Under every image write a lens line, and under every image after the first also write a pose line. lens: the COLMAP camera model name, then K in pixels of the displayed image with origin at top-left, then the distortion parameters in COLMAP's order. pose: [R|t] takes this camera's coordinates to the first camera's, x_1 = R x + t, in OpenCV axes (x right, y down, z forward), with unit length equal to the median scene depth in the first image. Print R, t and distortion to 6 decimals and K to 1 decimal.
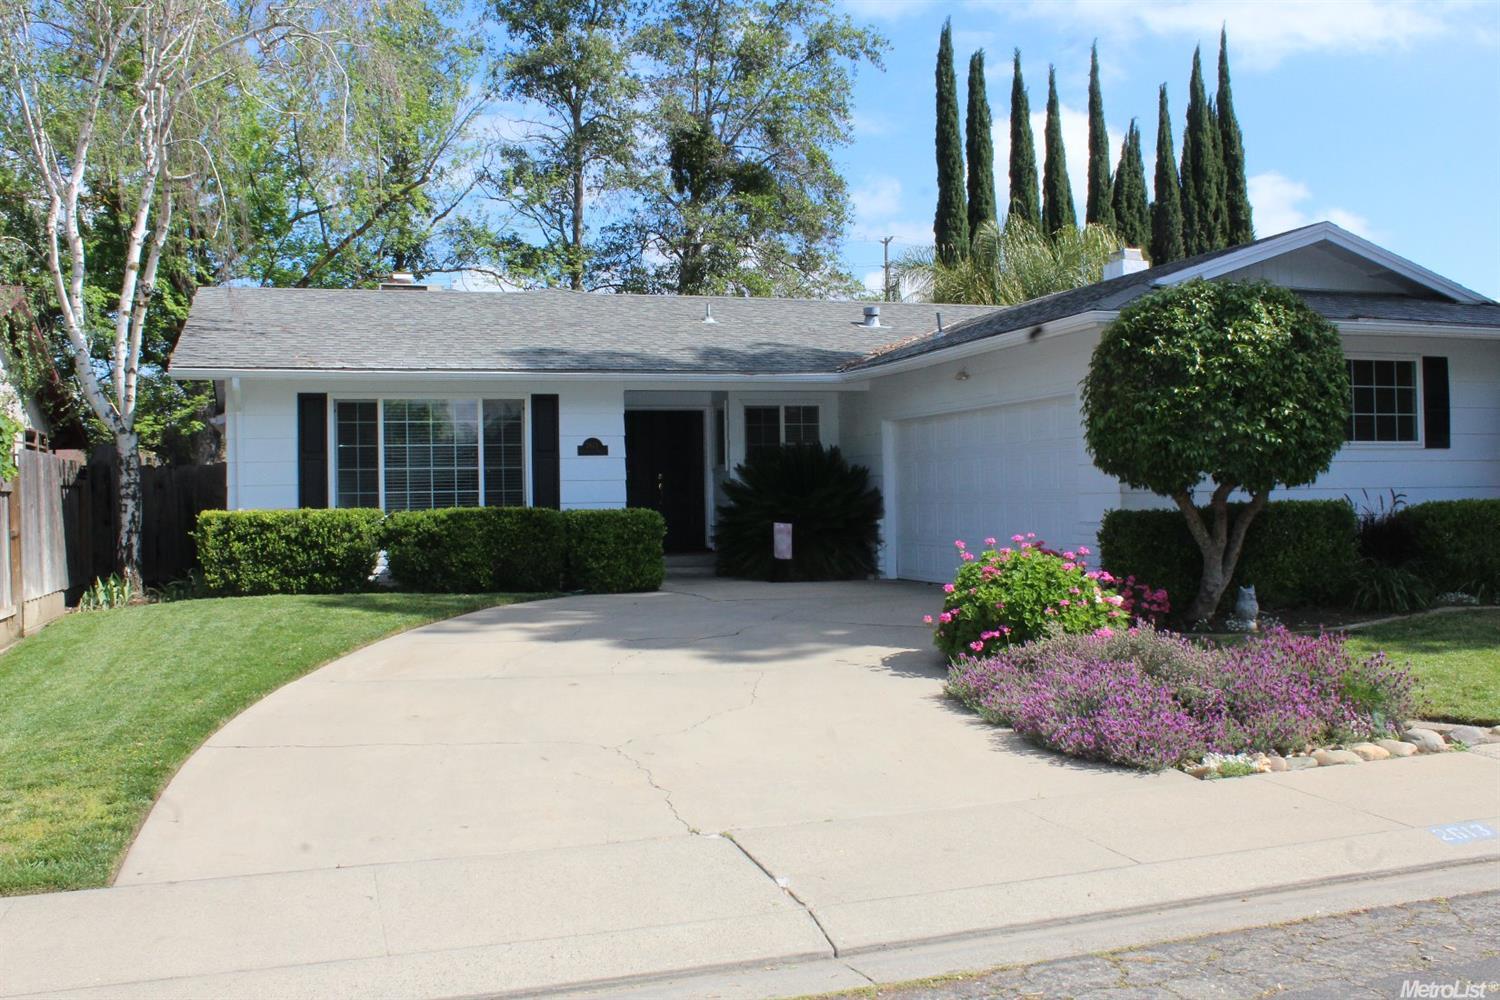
lens RADIAL K [[1431.9, 0, 758.7], [0, 1431.9, 502.4], [0, 0, 1]] dist [-0.105632, 0.000000]
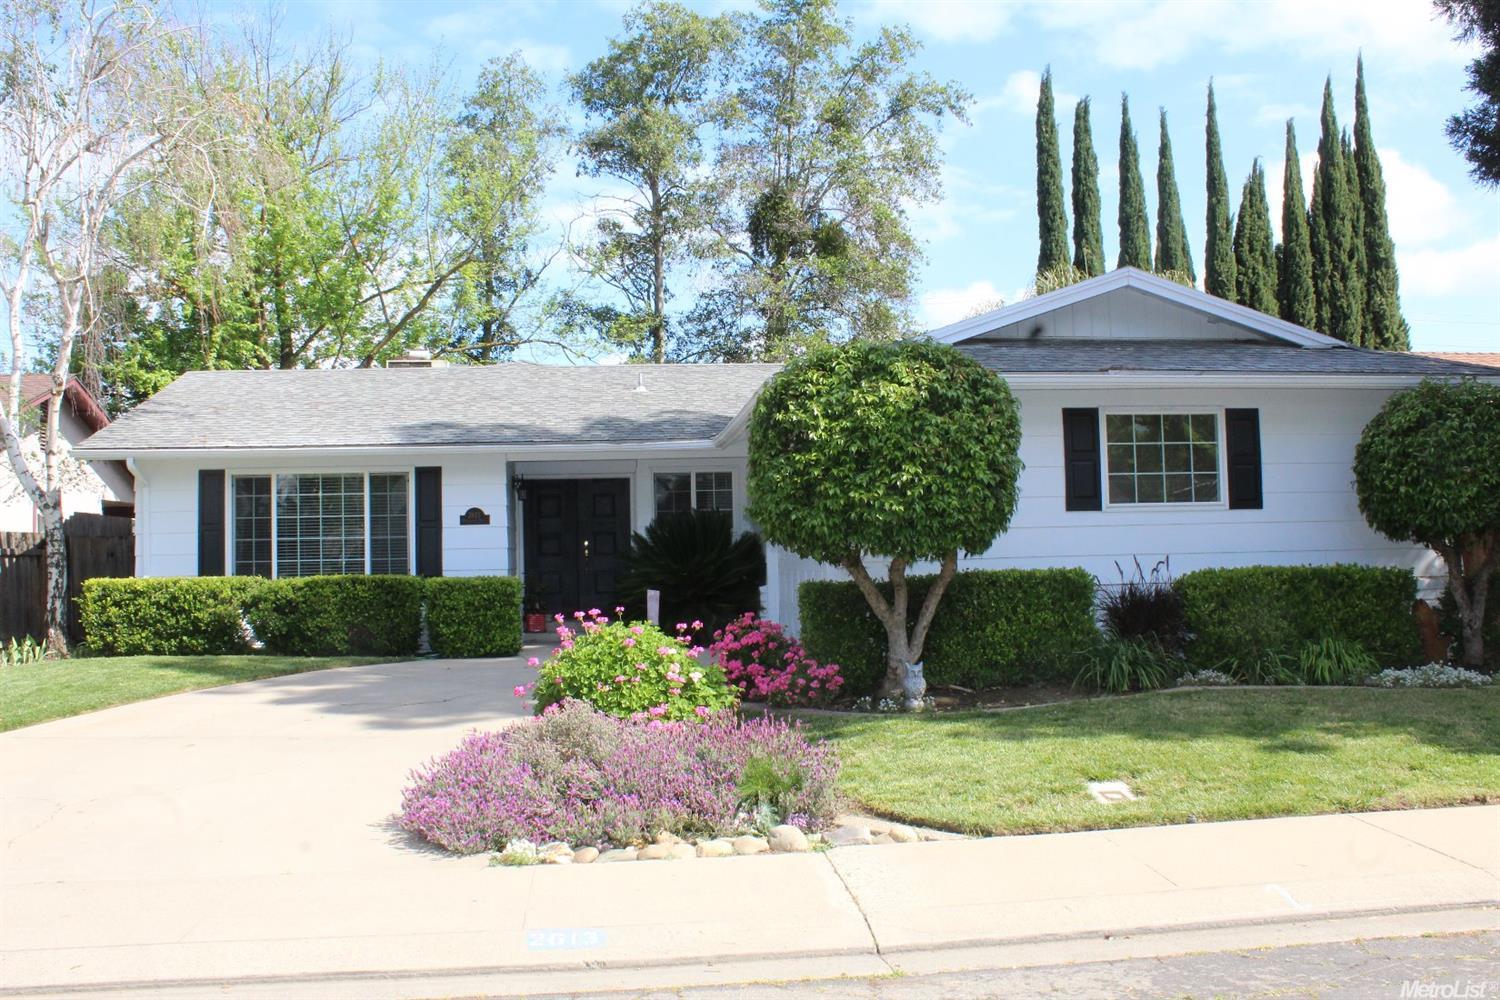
lens RADIAL K [[1431.9, 0, 755.4], [0, 1431.9, 502.1], [0, 0, 1]] dist [-0.105632, 0.000000]
pose [[0.977913, -0.012817, -0.208621, 0.301279], [0.004354, 0.999151, -0.040973, -0.005882], [0.208969, 0.039159, 0.977138, 0.032022]]
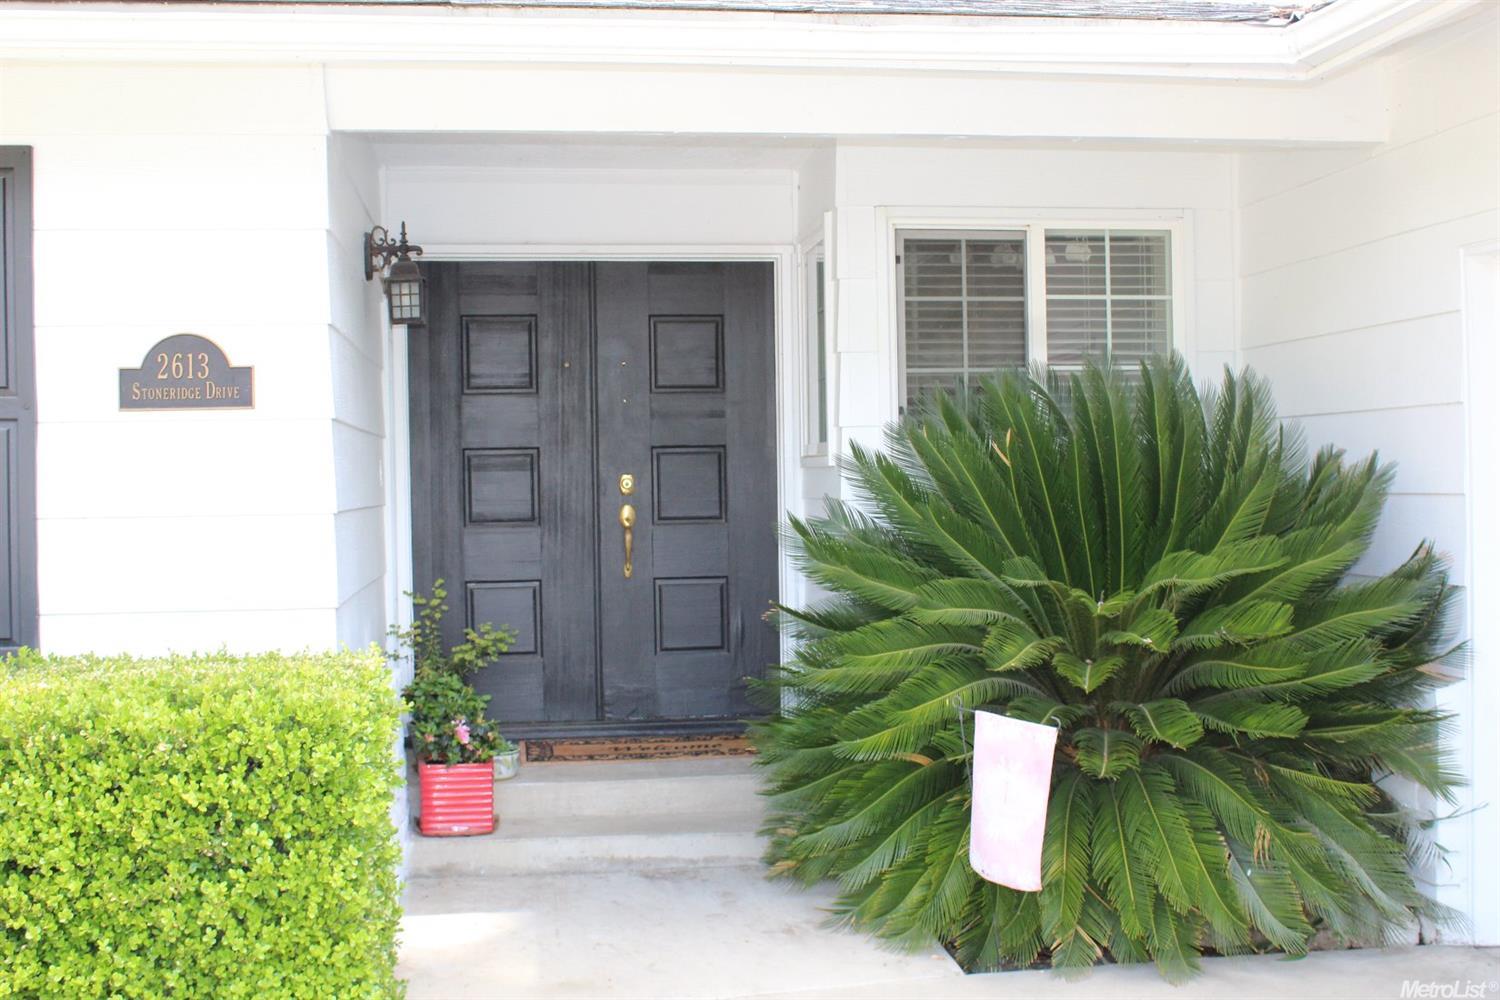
lens RADIAL K [[1721.0, 0, 752.8], [0, 1721.0, 499.4], [0, 0, 1]] dist [-0.015952, 0.000000]
pose [[0.984317, 0.007940, -0.176231, 0.024363], [-0.005217, 0.999860, 0.015912, -0.023252], [0.176333, -0.014743, 0.984220, 0.746560]]
